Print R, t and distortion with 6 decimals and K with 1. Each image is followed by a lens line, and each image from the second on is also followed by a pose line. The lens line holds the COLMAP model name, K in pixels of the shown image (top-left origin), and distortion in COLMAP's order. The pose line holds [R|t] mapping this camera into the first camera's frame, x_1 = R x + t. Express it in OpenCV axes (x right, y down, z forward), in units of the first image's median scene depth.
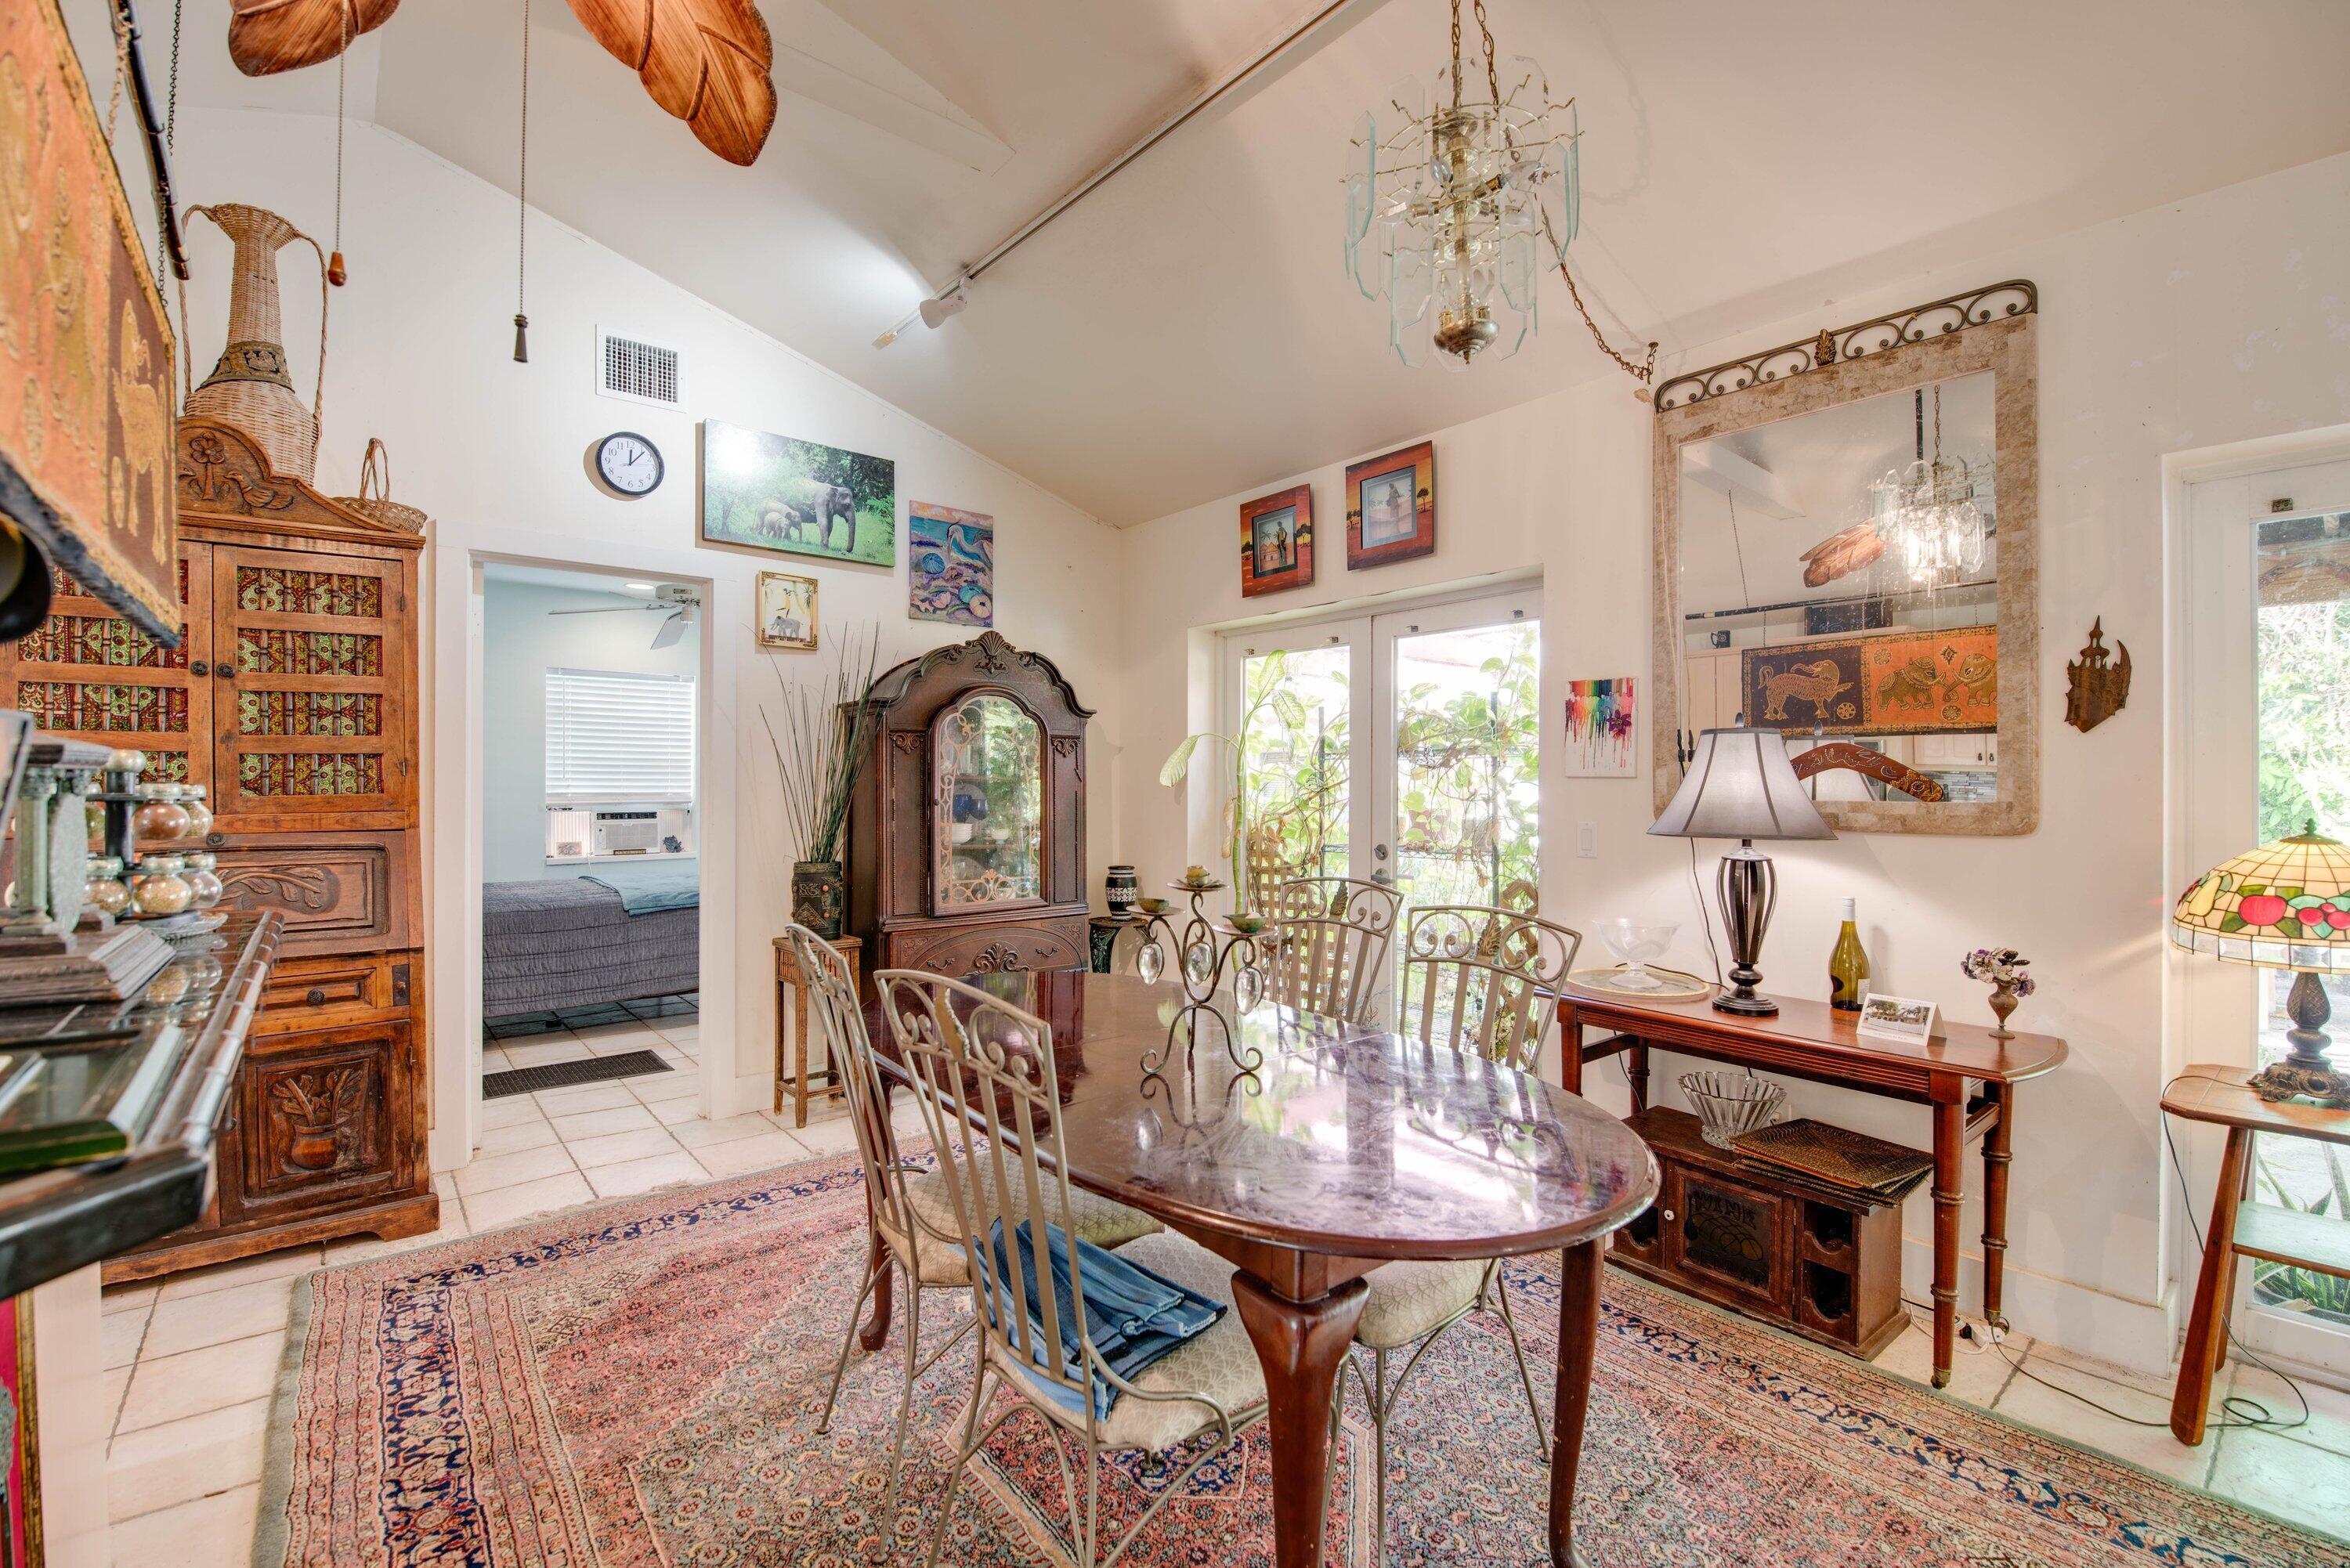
lens RADIAL K [[1044.2, 0, 1193.3], [0, 1044.2, 778.0], [0, 0, 1]] dist [-0.014606, -0.000669]
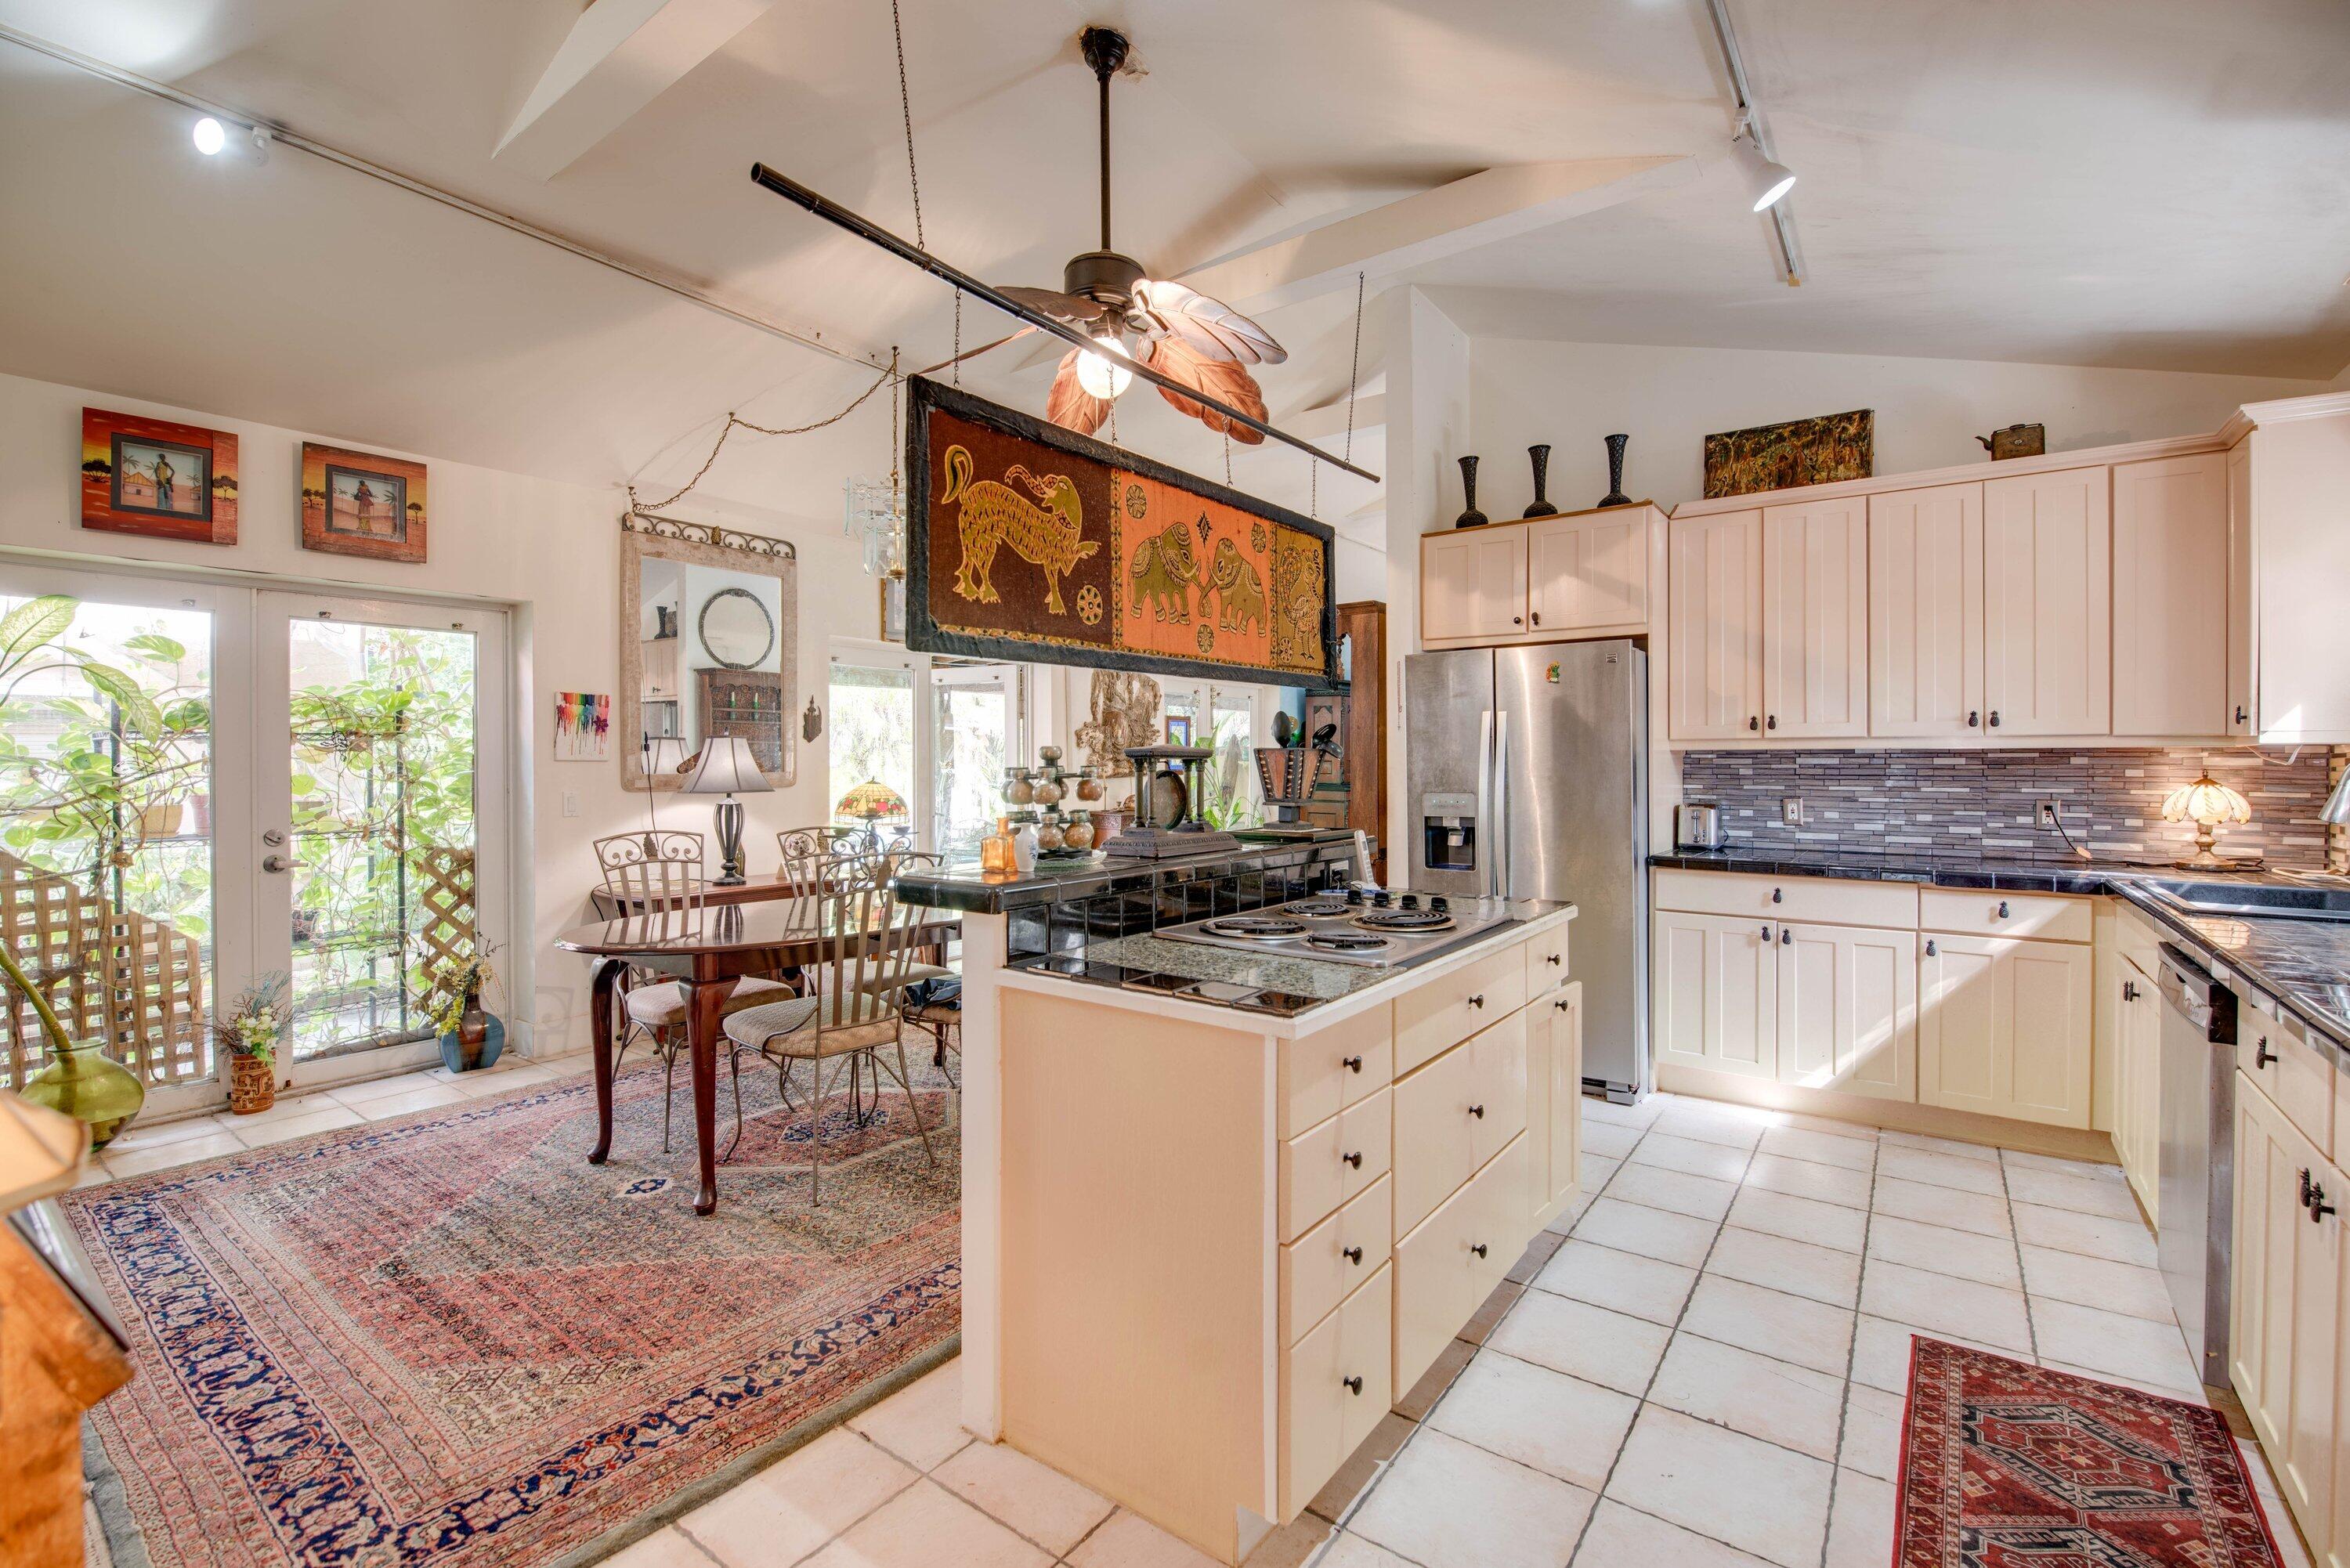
lens RADIAL K [[1040.1, 0, 1138.3], [0, 1040.1, 764.0], [0, 0, 1]] dist [-0.000369, -0.000174]
pose [[-0.214918, -0.004488, 0.976622, -1.257070], [-0.002347, 0.999989, 0.004079, -0.003753], [-0.976629, -0.001415, -0.214926, 0.576259]]
